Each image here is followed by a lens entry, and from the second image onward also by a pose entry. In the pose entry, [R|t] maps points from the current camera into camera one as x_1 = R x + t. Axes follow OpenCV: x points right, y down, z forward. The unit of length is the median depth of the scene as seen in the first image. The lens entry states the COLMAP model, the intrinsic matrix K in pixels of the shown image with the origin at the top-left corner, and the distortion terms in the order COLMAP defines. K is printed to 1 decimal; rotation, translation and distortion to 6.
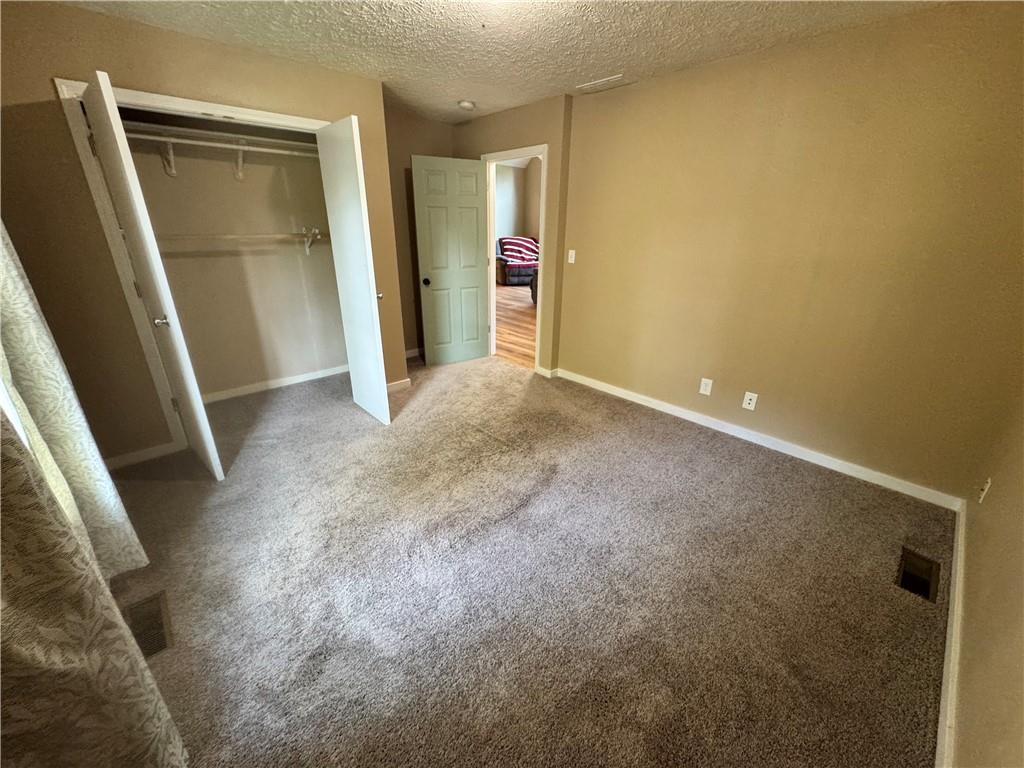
lens RADIAL K [[411.8, 0, 510.6], [0, 411.8, 383.2], [0, 0, 1]] dist [-0.003131, 0.000715]
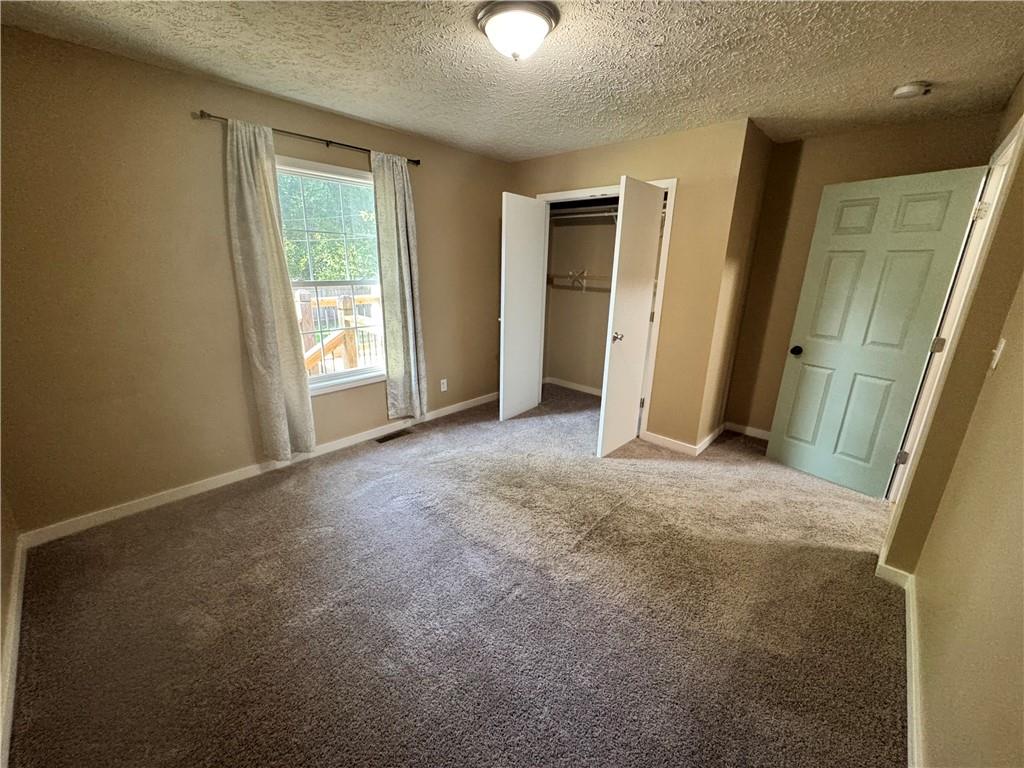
lens RADIAL K [[411.8, 0, 508.4], [0, 411.8, 386.8], [0, 0, 1]] dist [-0.003131, 0.000715]
pose [[0.065033, 0.284840, -0.956366, 0.563303], [-0.378146, 0.893951, 0.240537, -0.198813], [0.923459, 0.346003, 0.165847, 0.494568]]
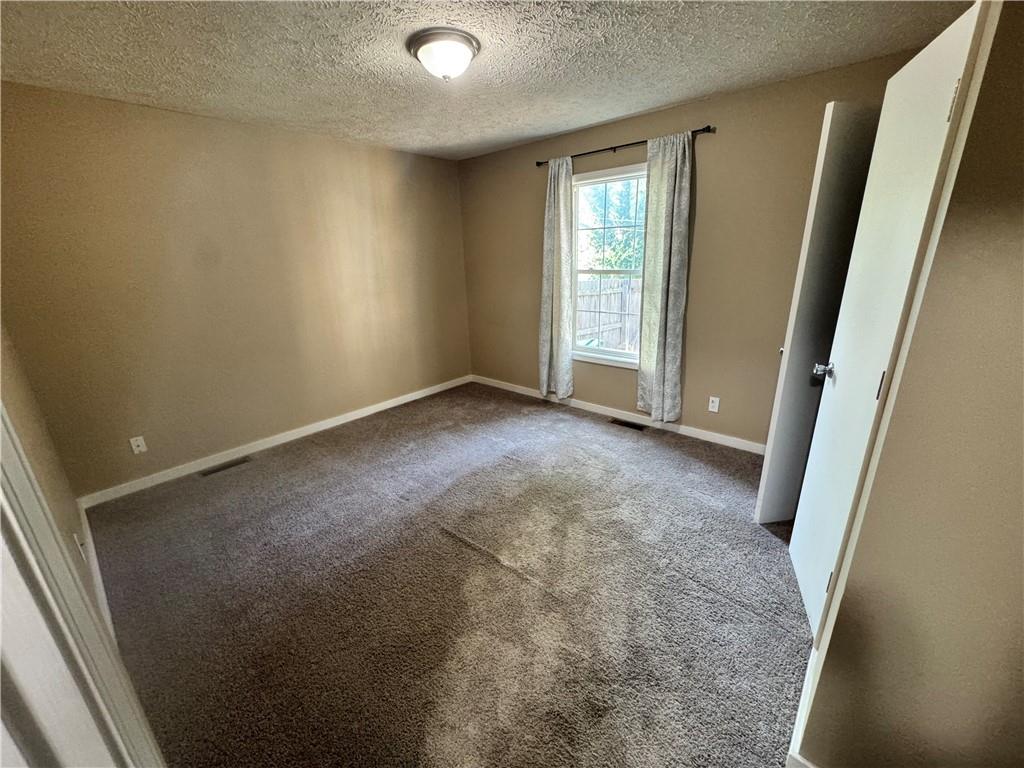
lens RADIAL K [[411.8, 0, 510.9], [0, 411.8, 383.9], [0, 0, 1]] dist [-0.003131, 0.000715]
pose [[-0.995978, 0.053397, -0.071949, -0.031092], [-0.003893, 0.776469, 0.630143, -0.464101], [0.089514, 0.627889, -0.773138, 1.146908]]
